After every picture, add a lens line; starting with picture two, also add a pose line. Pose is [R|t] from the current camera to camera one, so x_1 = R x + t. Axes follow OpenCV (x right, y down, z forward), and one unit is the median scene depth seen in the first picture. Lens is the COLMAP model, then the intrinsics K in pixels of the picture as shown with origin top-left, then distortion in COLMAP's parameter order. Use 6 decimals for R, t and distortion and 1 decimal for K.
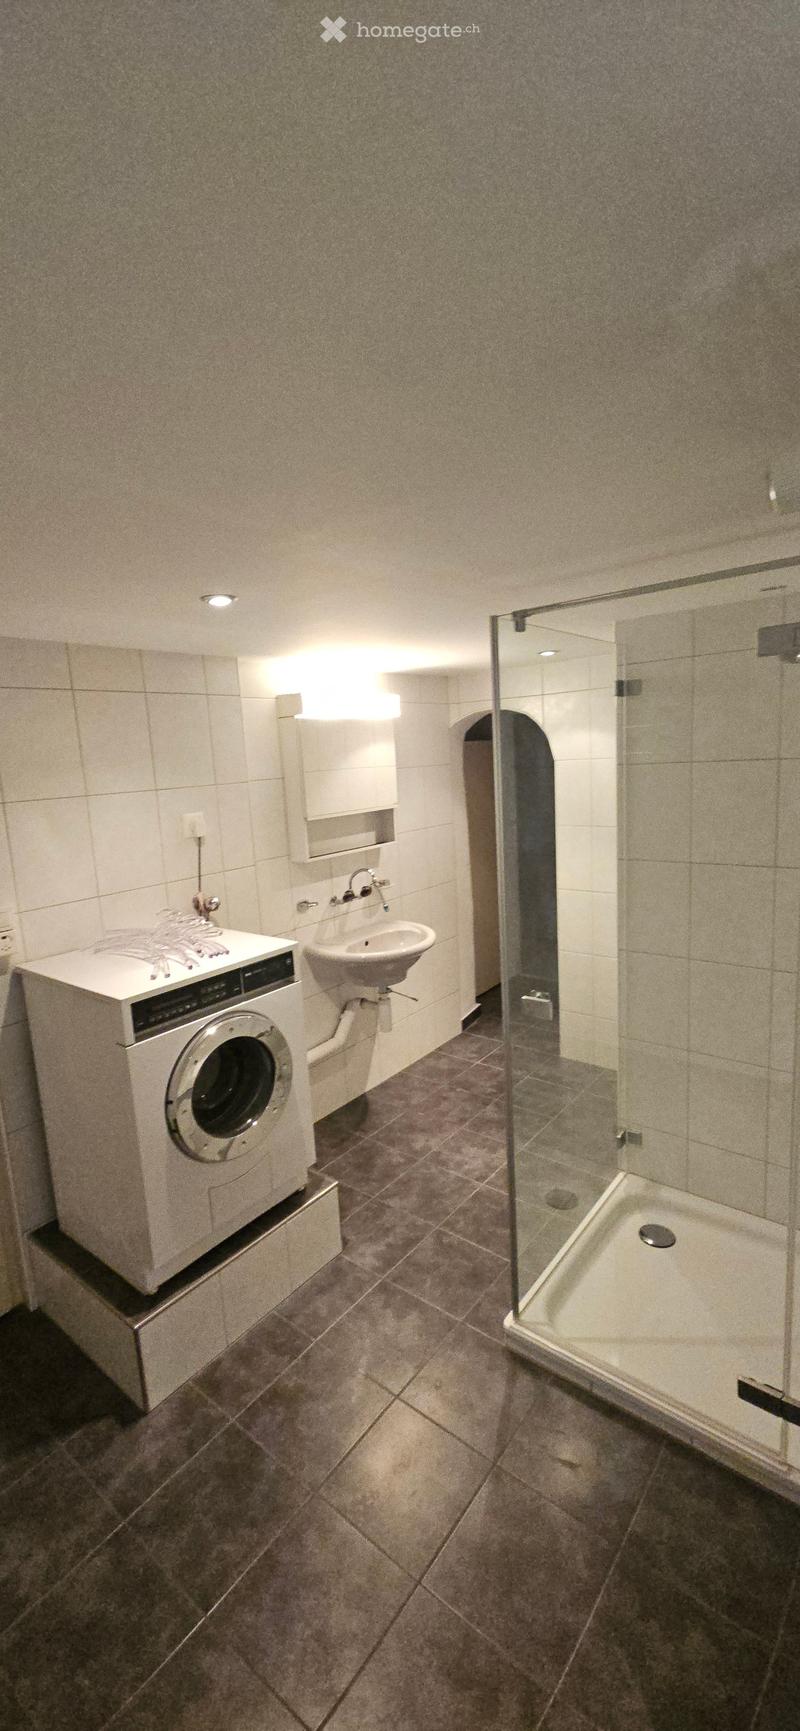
lens RADIAL K [[693.6, 0, 400.0], [0, 693.6, 865.5], [0, 0, 1]] dist [0.000695, -0.003998]
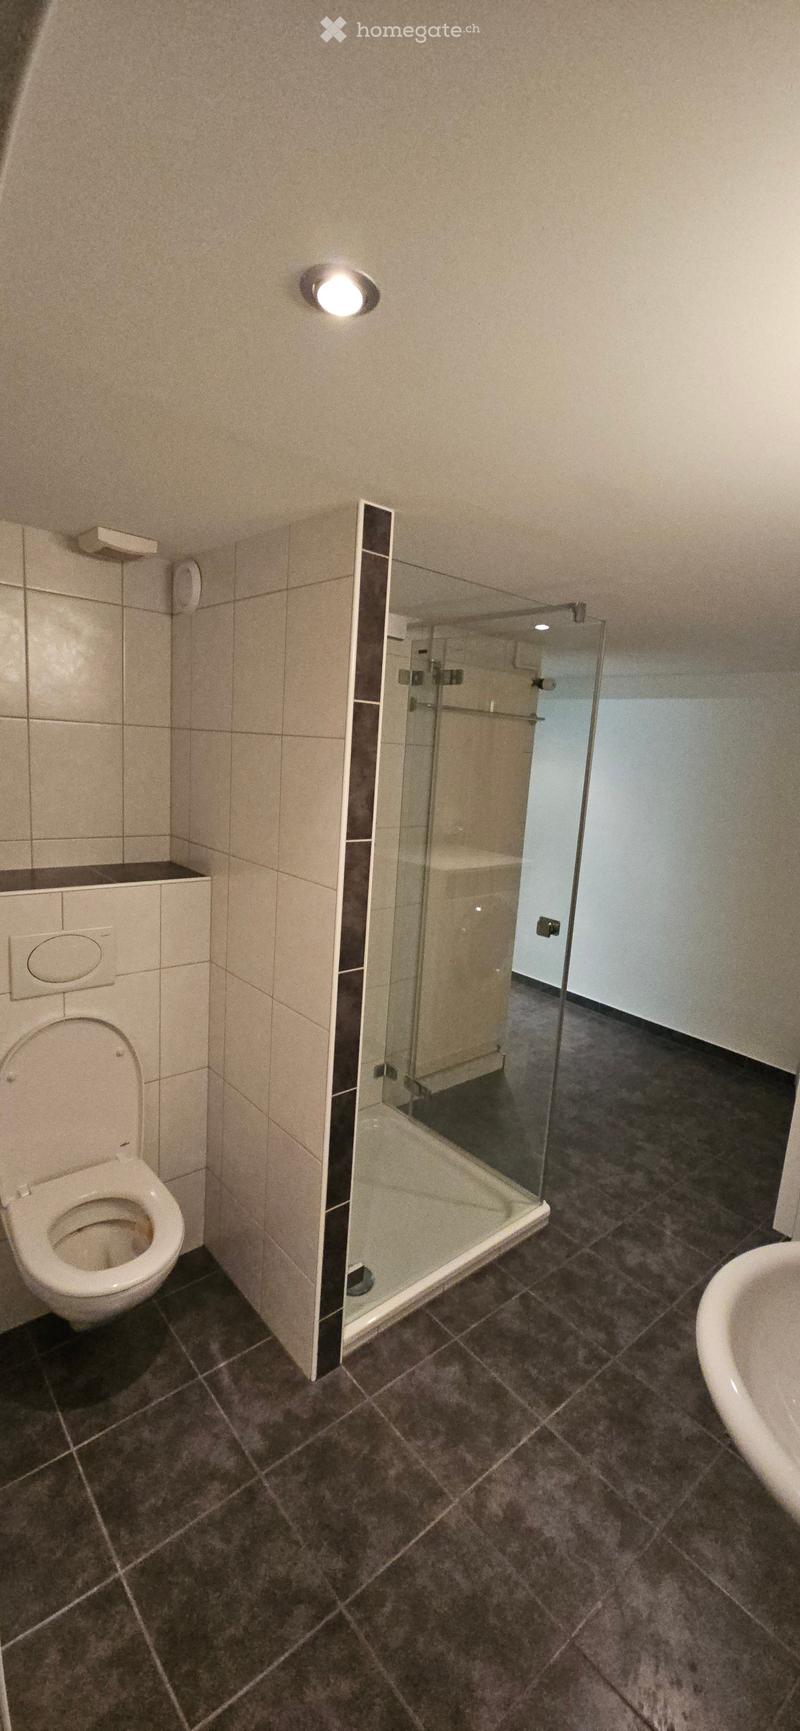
lens RADIAL K [[693.6, 0, 400.0], [0, 693.6, 865.5], [0, 0, 1]] dist [0.000695, -0.003998]
pose [[-0.982064, -0.040607, 0.184123, 0.165996], [0.018073, 0.951763, 0.306302, -0.219100], [-0.187679, 0.304135, -0.933958, 1.588503]]
